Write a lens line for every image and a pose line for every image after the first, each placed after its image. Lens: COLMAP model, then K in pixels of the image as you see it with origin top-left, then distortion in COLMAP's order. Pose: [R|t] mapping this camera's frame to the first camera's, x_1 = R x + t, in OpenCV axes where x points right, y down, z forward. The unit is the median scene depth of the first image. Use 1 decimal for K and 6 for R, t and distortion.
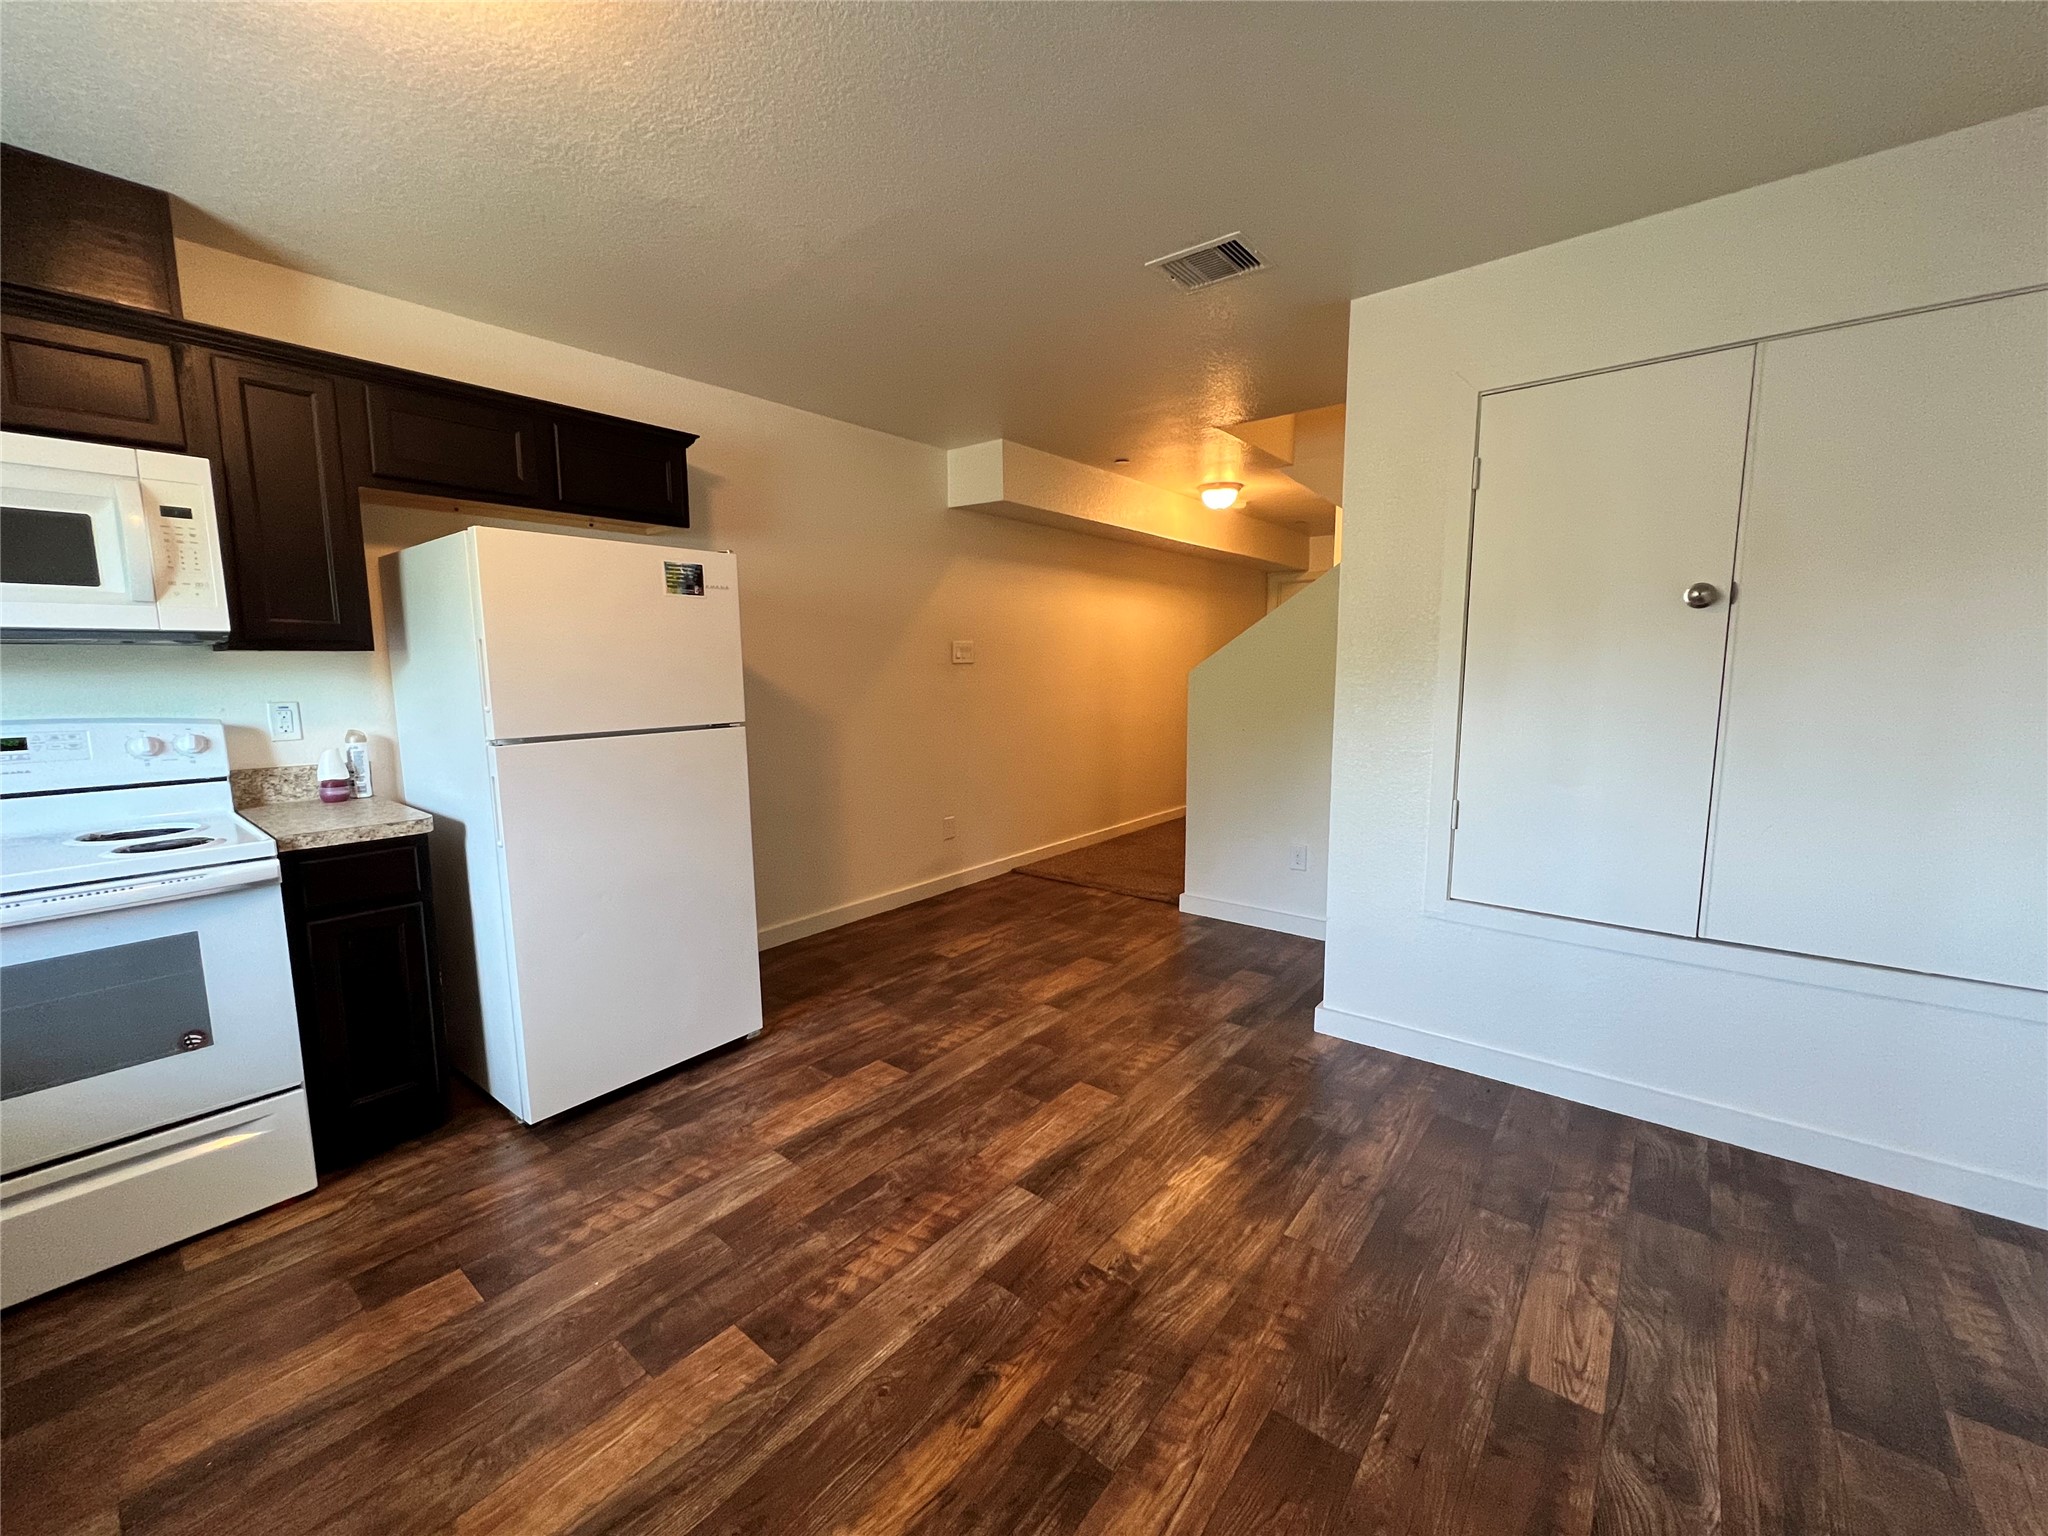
lens RADIAL K [[823.3, 0, 1011.9], [0, 823.3, 771.1], [0, 0, 1]] dist [-0.002708, 0.000514]
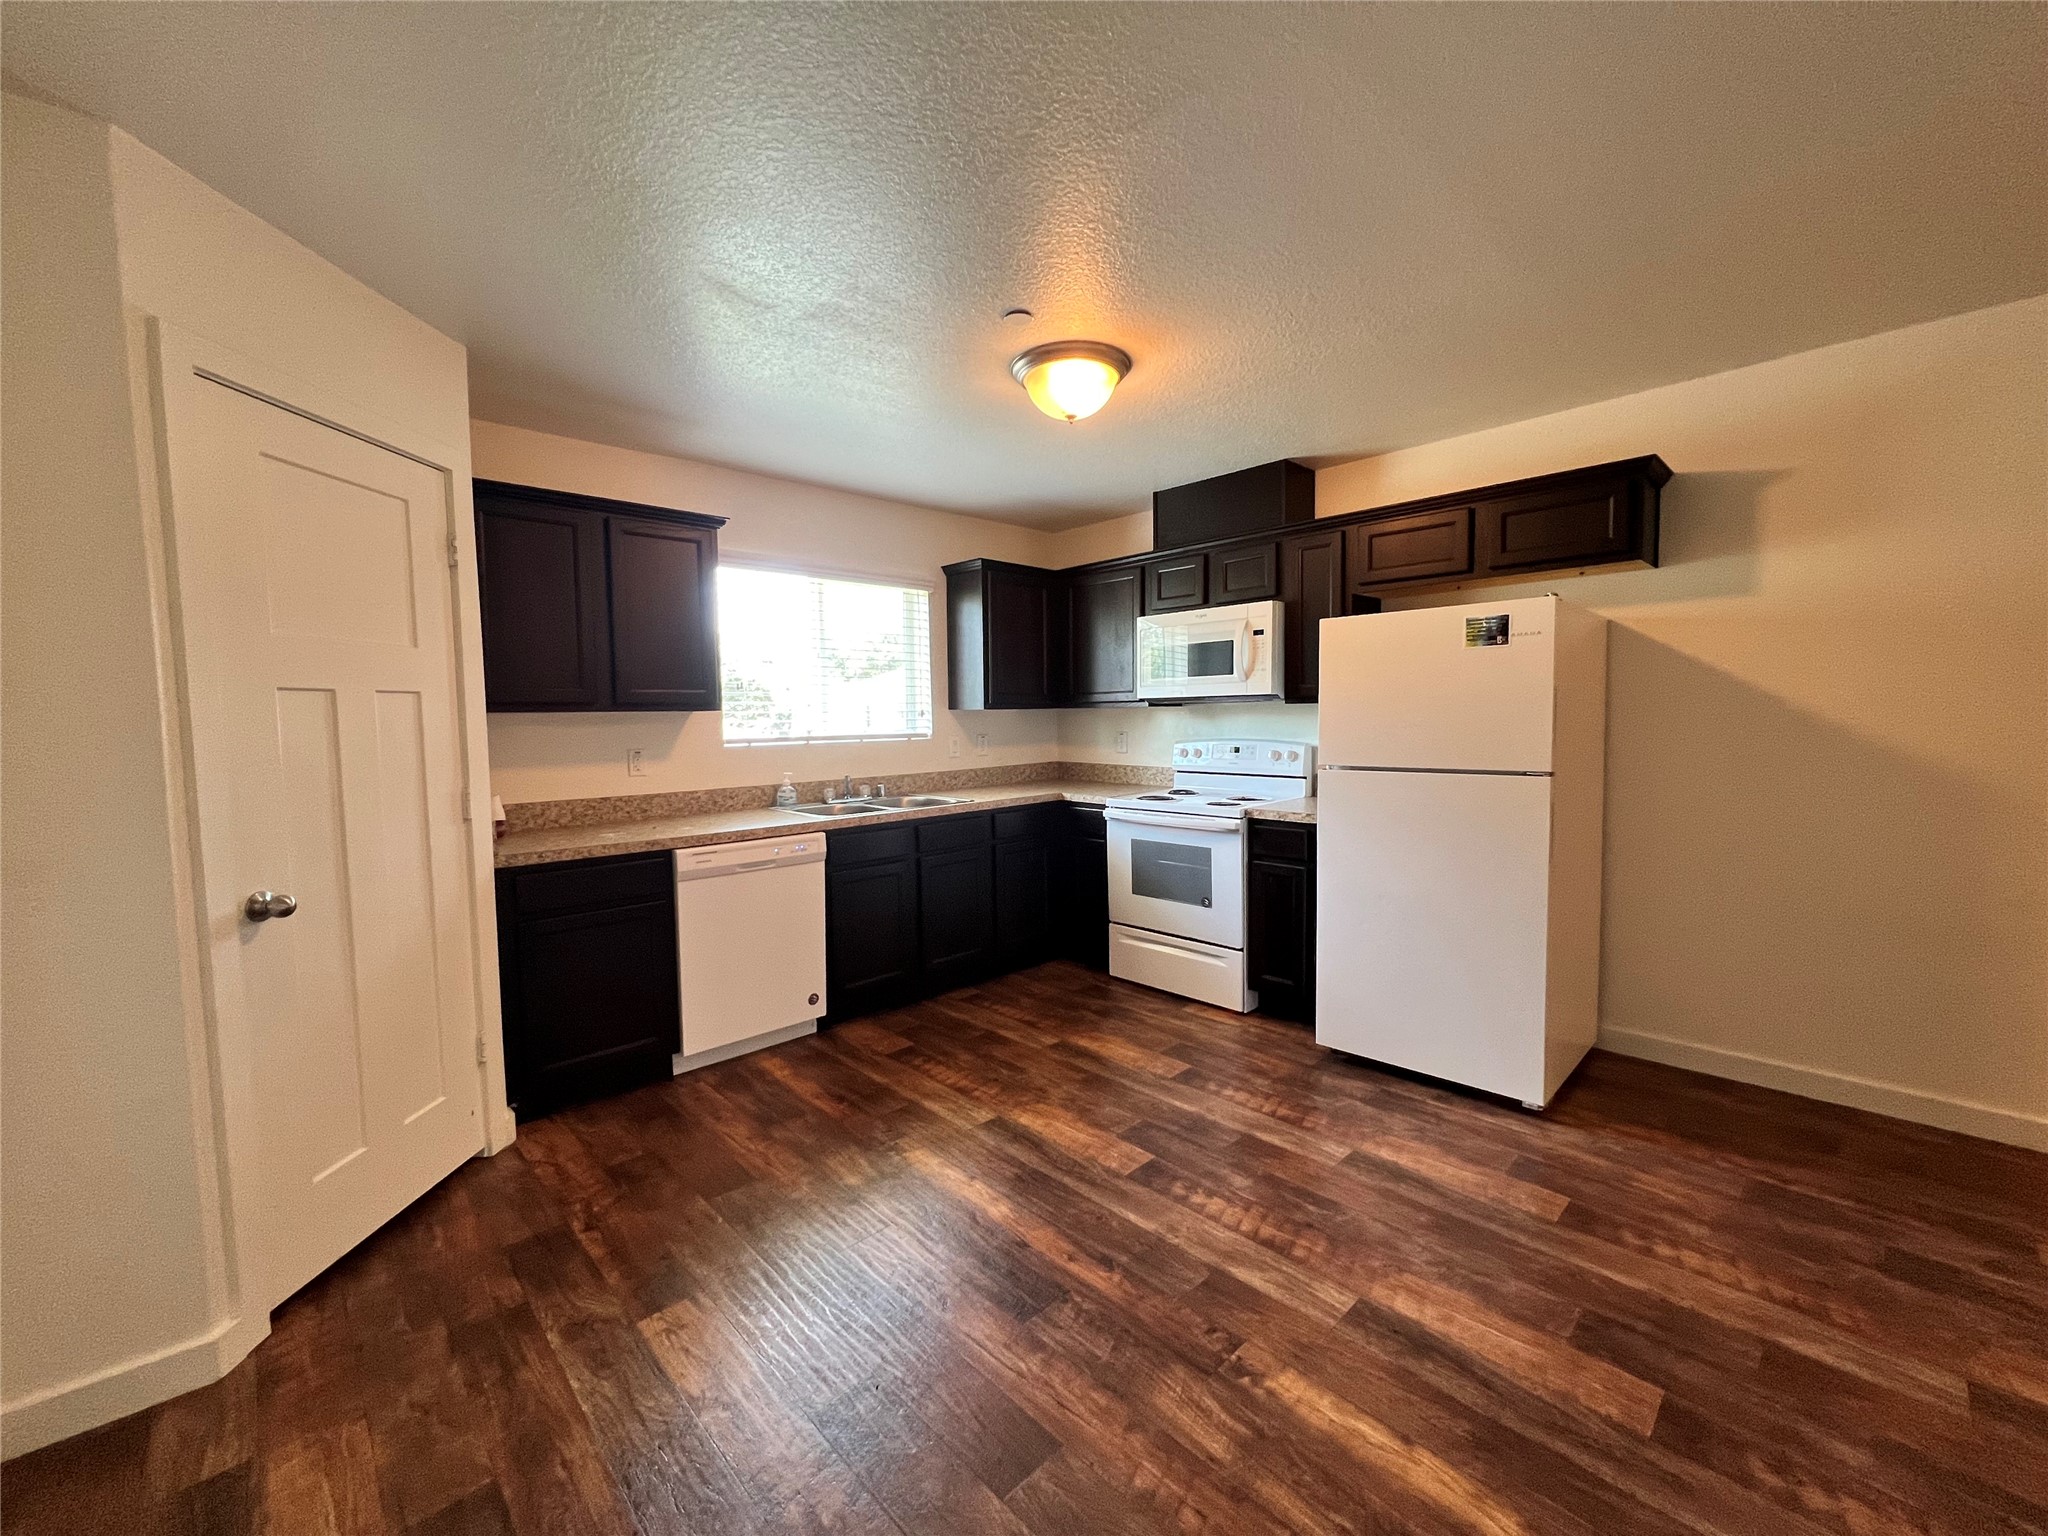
lens RADIAL K [[823.3, 0, 1014.6], [0, 823.3, 764.6], [0, 0, 1]] dist [-0.002708, 0.000514]
pose [[-0.132268, 0.068078, -0.988873, 0.794162], [-0.112151, 0.990204, 0.083171, -0.089787], [0.984849, 0.121904, -0.123337, 0.596251]]
